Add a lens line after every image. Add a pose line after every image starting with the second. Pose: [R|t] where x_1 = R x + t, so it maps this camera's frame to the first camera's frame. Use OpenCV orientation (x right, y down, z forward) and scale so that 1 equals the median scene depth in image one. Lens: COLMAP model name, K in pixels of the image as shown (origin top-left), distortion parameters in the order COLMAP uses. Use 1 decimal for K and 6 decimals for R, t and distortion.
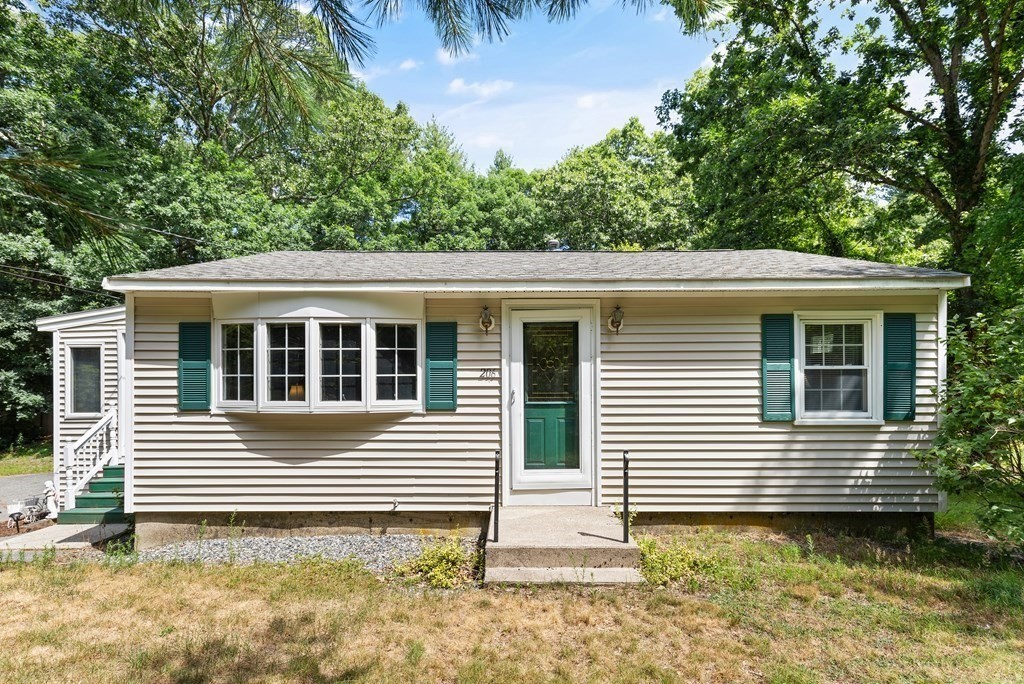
lens RADIAL K [[484.9, 0, 524.9], [0, 484.9, 359.3], [0, 0, 1]] dist [0.020993, -0.012597]
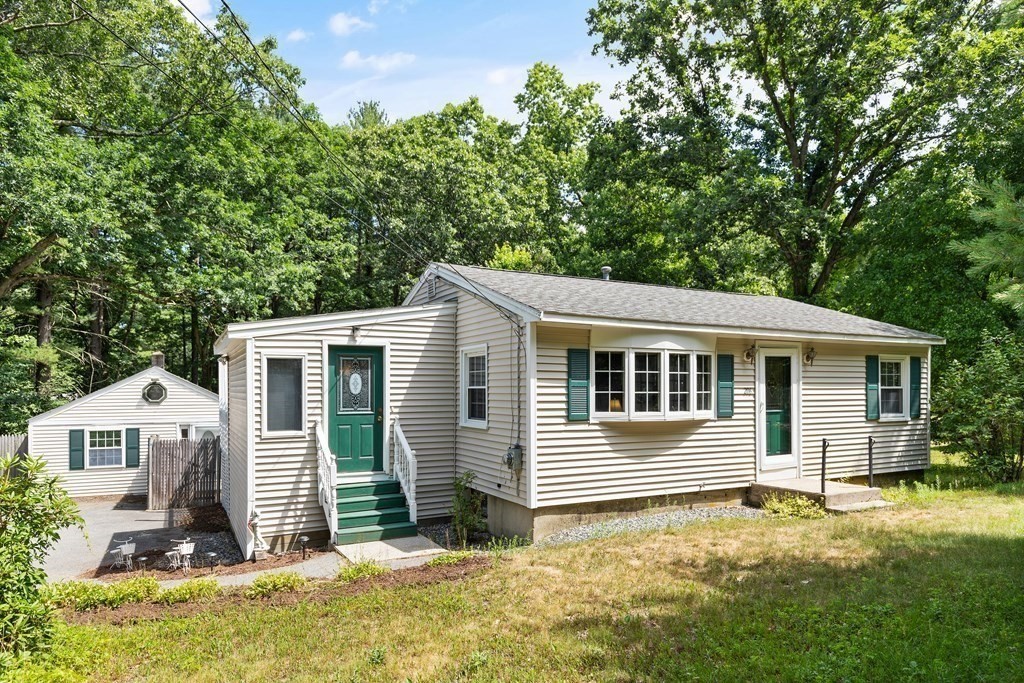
lens RADIAL K [[630.5, 0, 511.5], [0, 630.5, 359.8], [0, 0, 1]] dist [0.001898, 0.000208]
pose [[0.881201, 0.024743, 0.472094, -1.581725], [-0.022564, 0.999693, -0.010279, -0.028243], [-0.472203, -0.001594, 0.881488, -0.317497]]
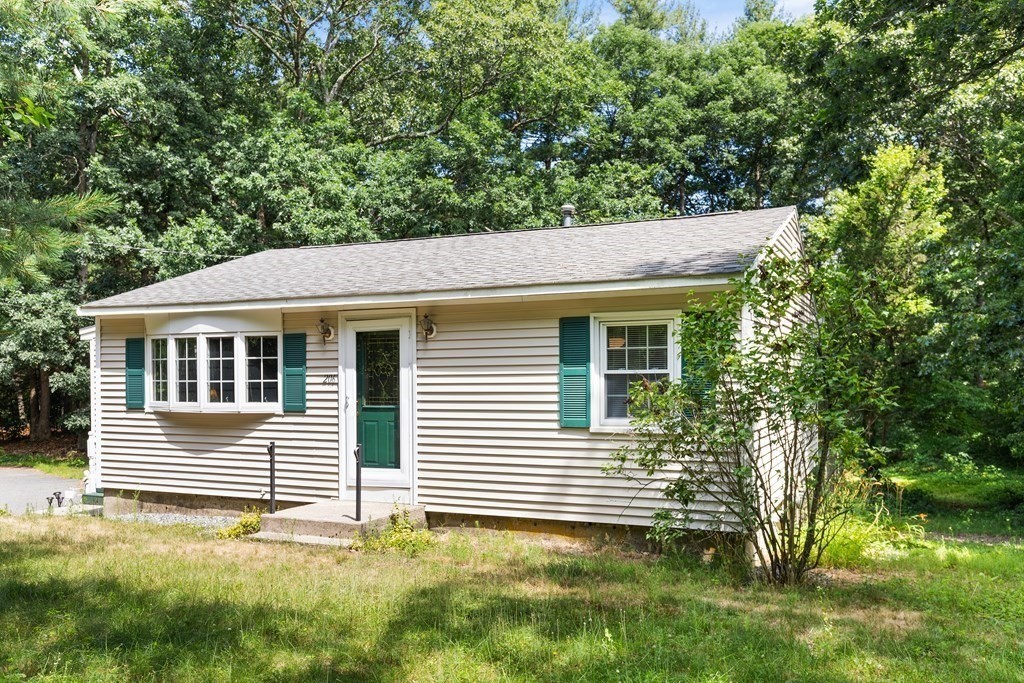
lens RADIAL K [[816.3, 0, 512.0], [0, 816.3, 341.5], [0, 0, 1]] dist [0.003033, -0.000878]
pose [[0.917514, -0.019960, -0.397201, 1.041293], [0.019639, 0.999795, -0.004878, -0.038528], [0.397217, -0.003325, 0.917719, -0.533177]]
